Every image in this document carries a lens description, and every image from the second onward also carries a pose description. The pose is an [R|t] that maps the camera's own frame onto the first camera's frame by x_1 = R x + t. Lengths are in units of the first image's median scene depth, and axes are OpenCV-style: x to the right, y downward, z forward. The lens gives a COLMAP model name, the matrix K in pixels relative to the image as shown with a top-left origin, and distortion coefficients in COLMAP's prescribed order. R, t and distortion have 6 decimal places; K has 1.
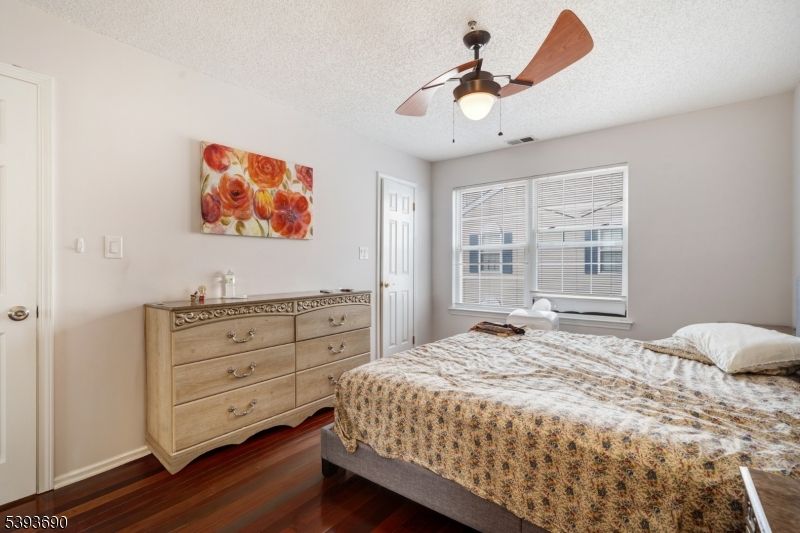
lens RADIAL K [[385.1, 0, 400.0], [0, 385.1, 266.5], [0, 0, 1]] dist [0.000767, 0.000108]
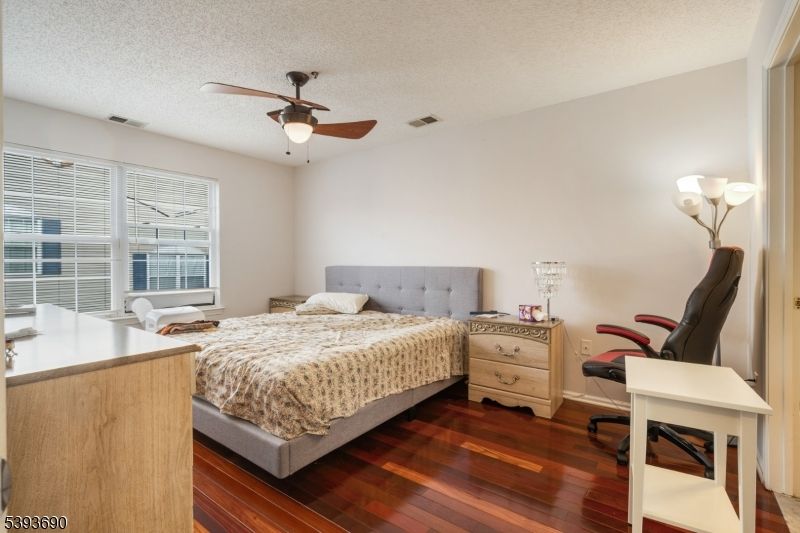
lens RADIAL K [[385.1, 0, 400.0], [0, 385.1, 266.5], [0, 0, 1]] dist [0.000767, 0.000108]
pose [[-0.047410, -0.010187, 0.998824, -1.251403], [0.007841, 0.999913, 0.010571, 0.003438], [-0.998845, 0.008333, -0.047326, 0.877629]]
